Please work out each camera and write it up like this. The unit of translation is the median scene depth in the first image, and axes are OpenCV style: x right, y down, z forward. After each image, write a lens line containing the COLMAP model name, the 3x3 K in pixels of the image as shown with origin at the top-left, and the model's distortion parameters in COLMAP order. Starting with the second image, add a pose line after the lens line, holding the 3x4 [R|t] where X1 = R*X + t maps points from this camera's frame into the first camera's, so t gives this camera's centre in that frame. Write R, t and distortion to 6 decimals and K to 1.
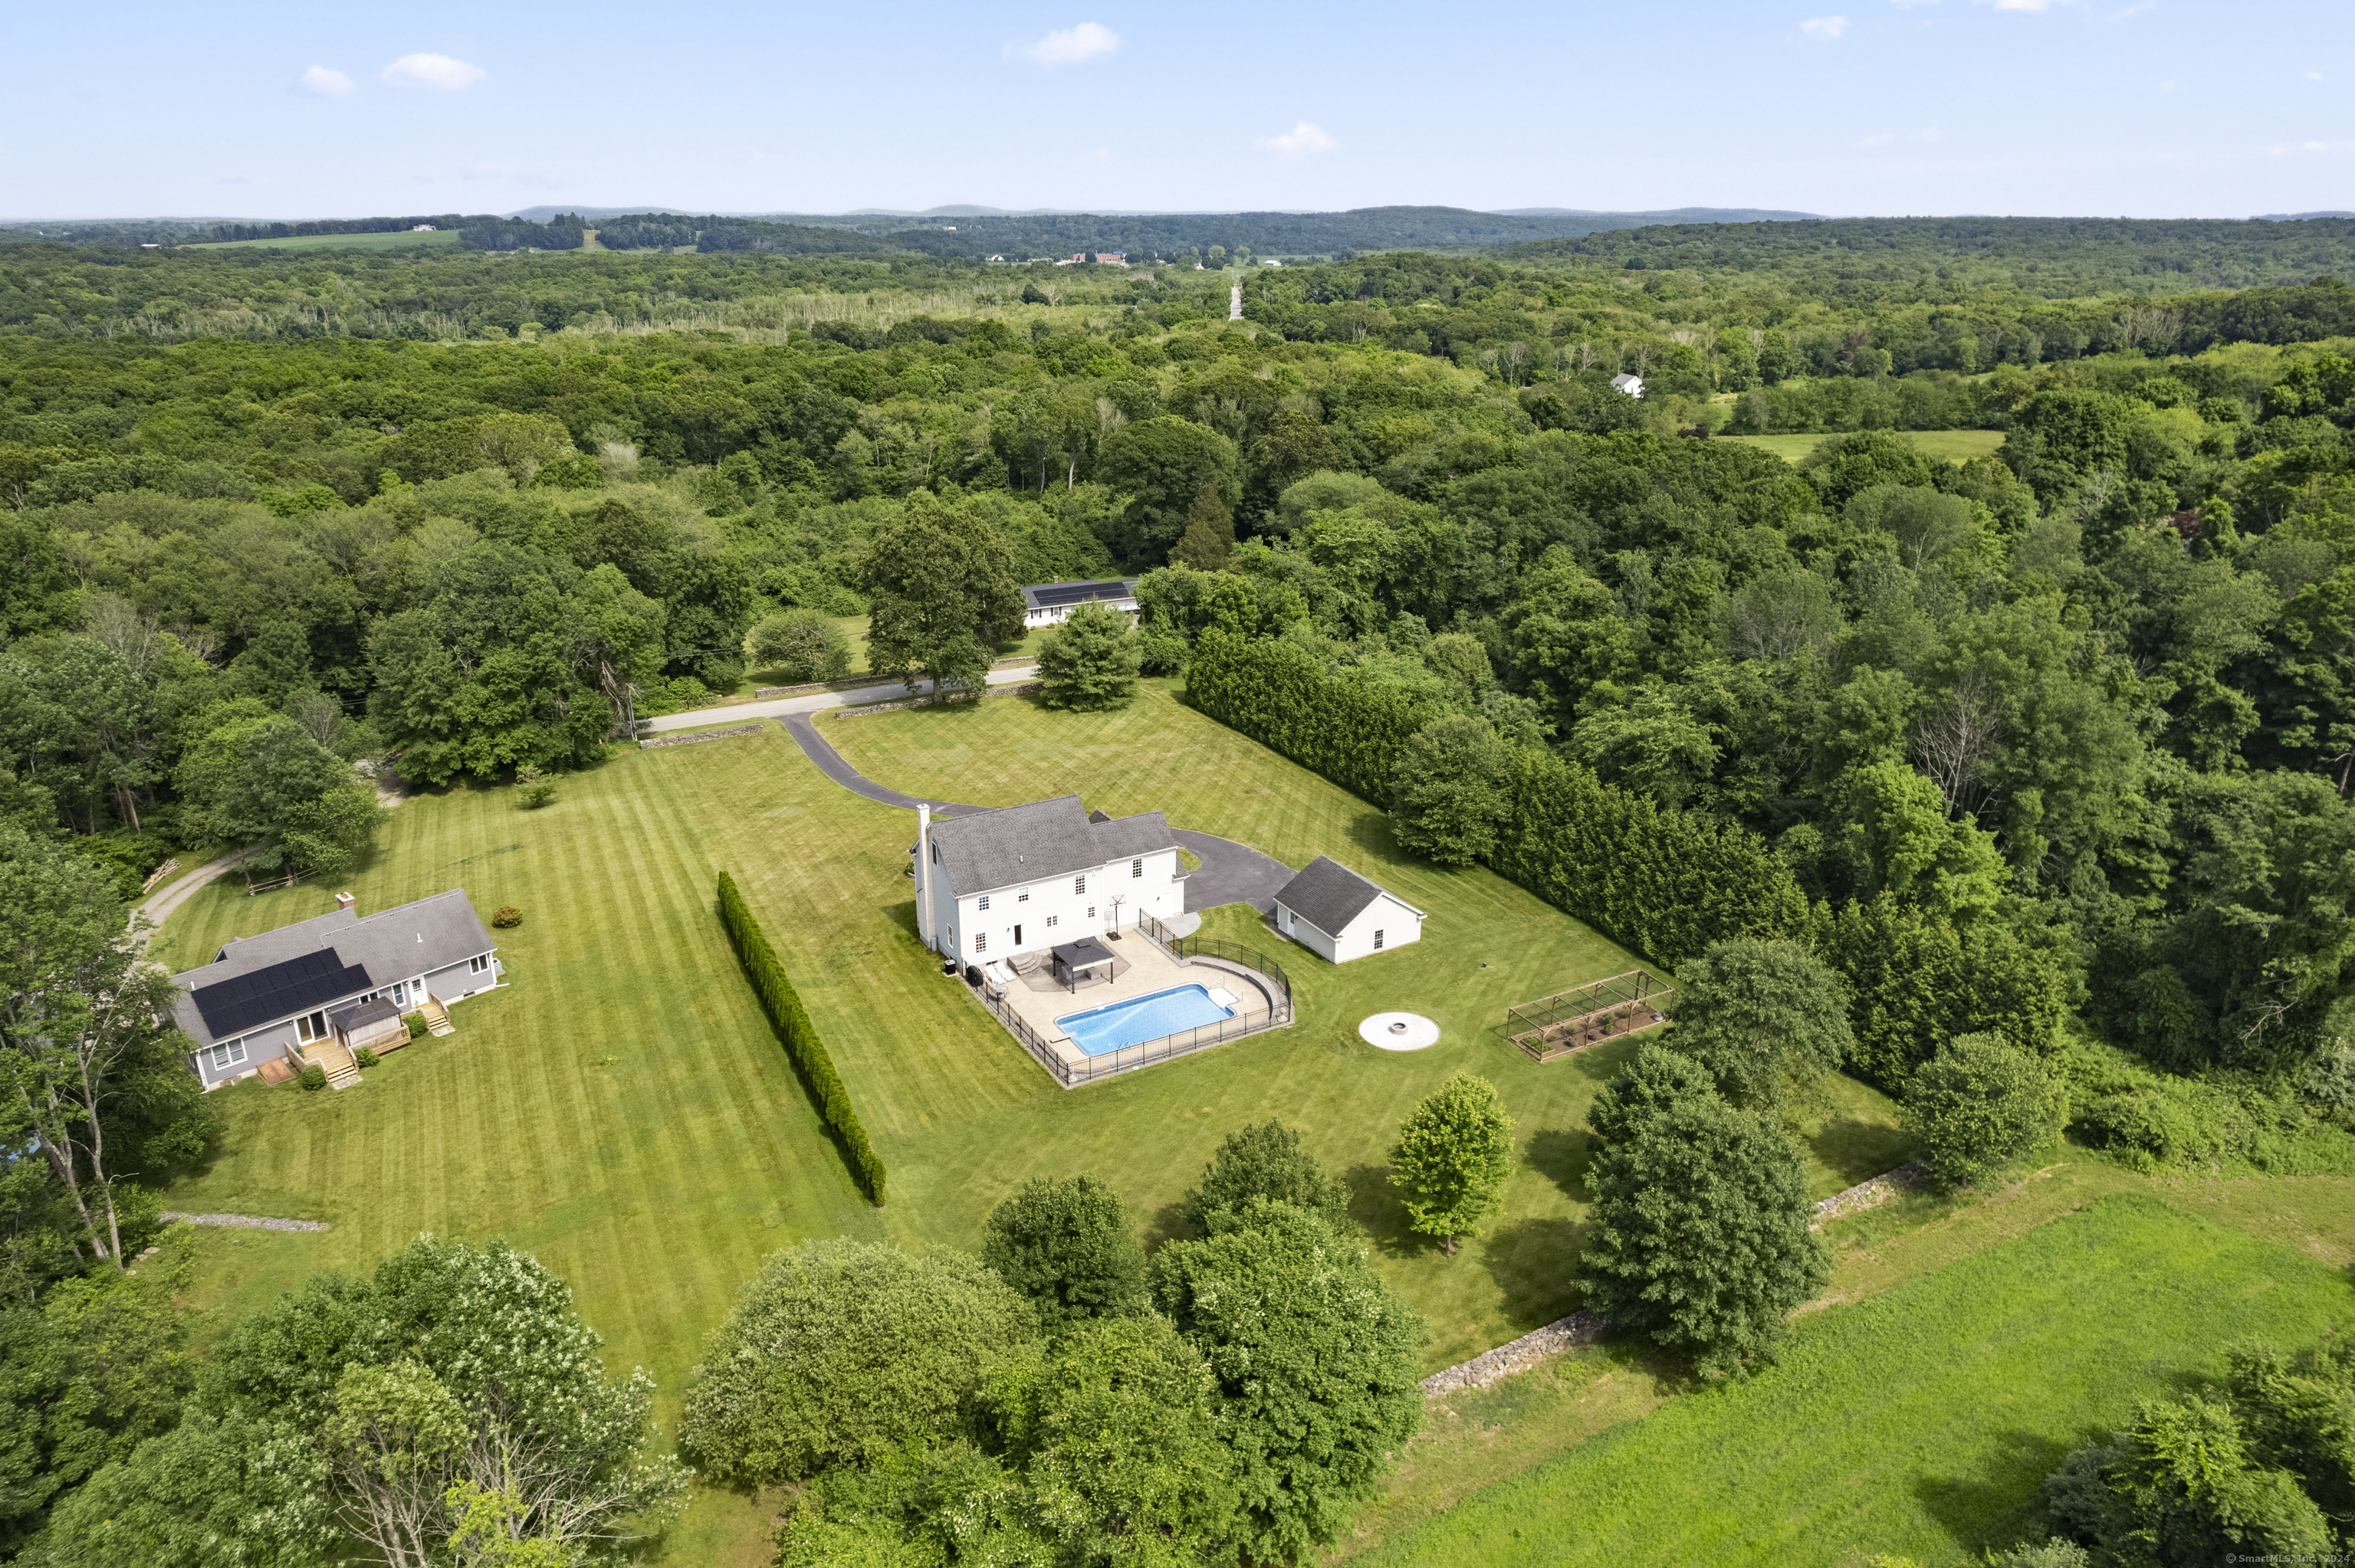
lens RADIAL K [[1551.0, 0, 1145.8], [0, 1551.0, 795.0], [0, 0, 1]] dist [-0.066986, 0.062259]
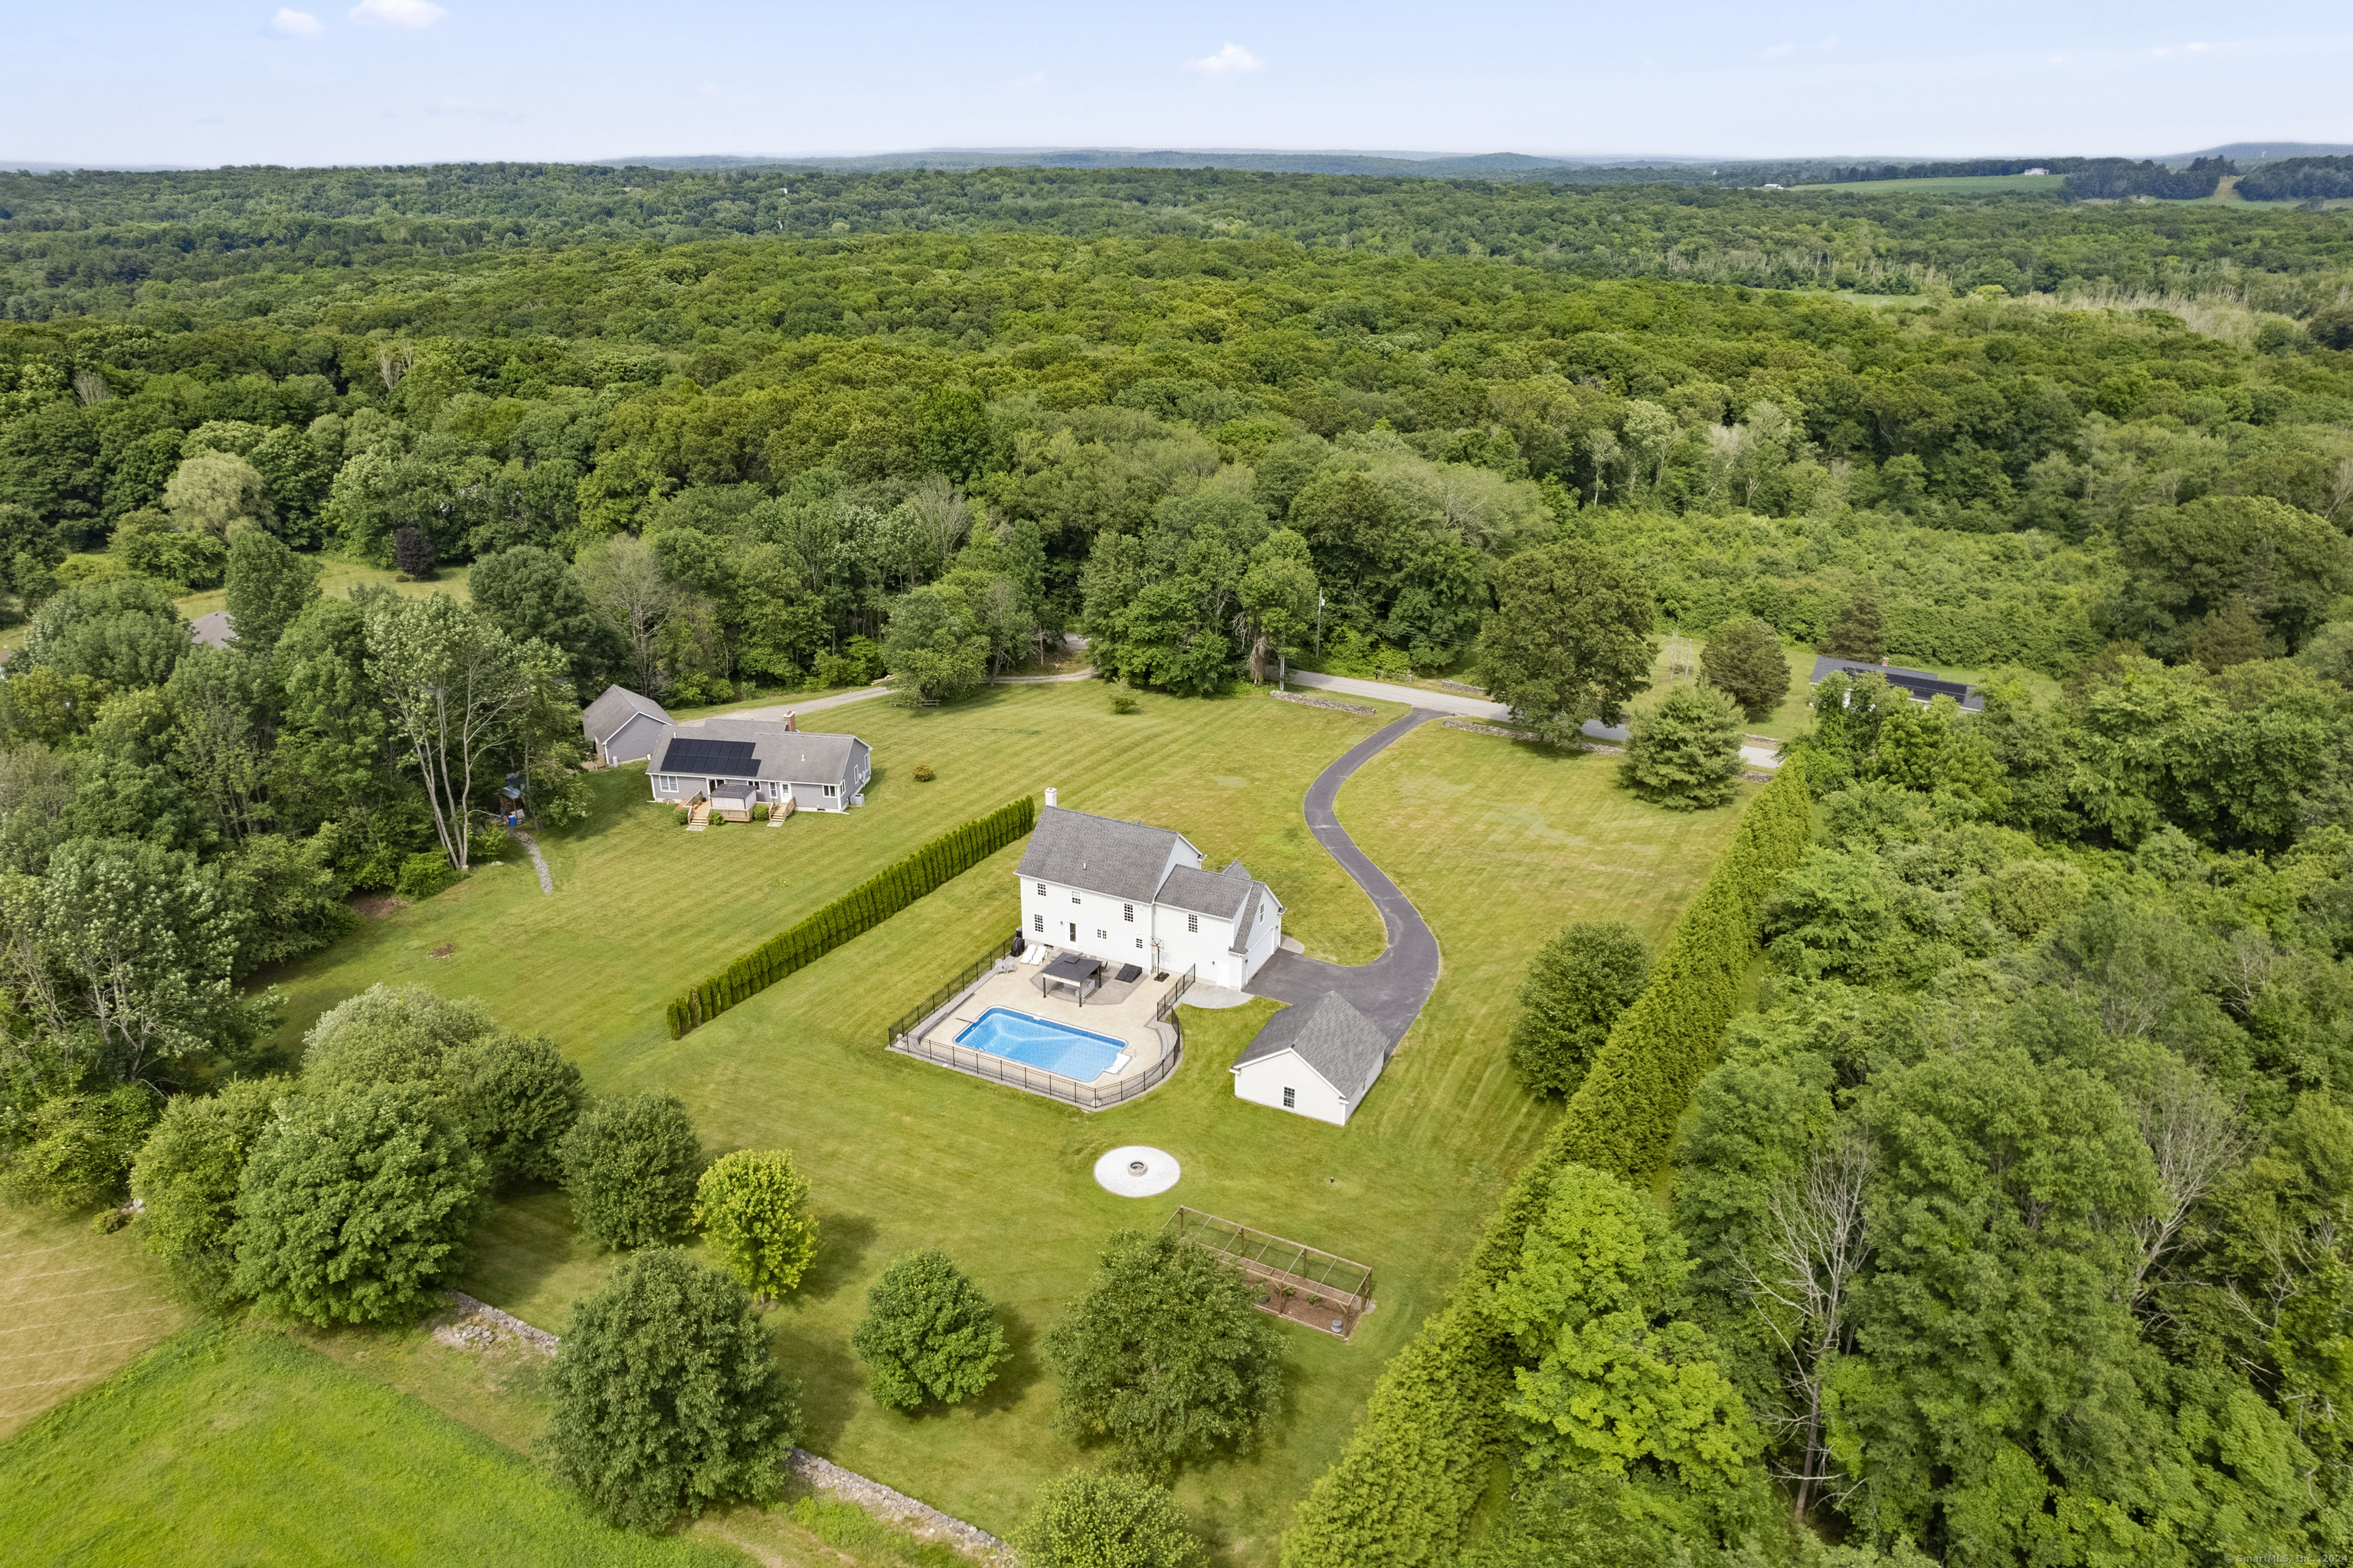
lens RADIAL K [[1550.0, 0, 1144.9], [0, 1550.0, 795.0], [0, 0, 1]] dist [-0.066986, 0.062259]
pose [[0.547840, 0.321498, -0.772341, 0.727782], [-0.290945, 0.938799, 0.184414, -0.206452], [0.784361, 0.123679, 0.607850, 0.376992]]
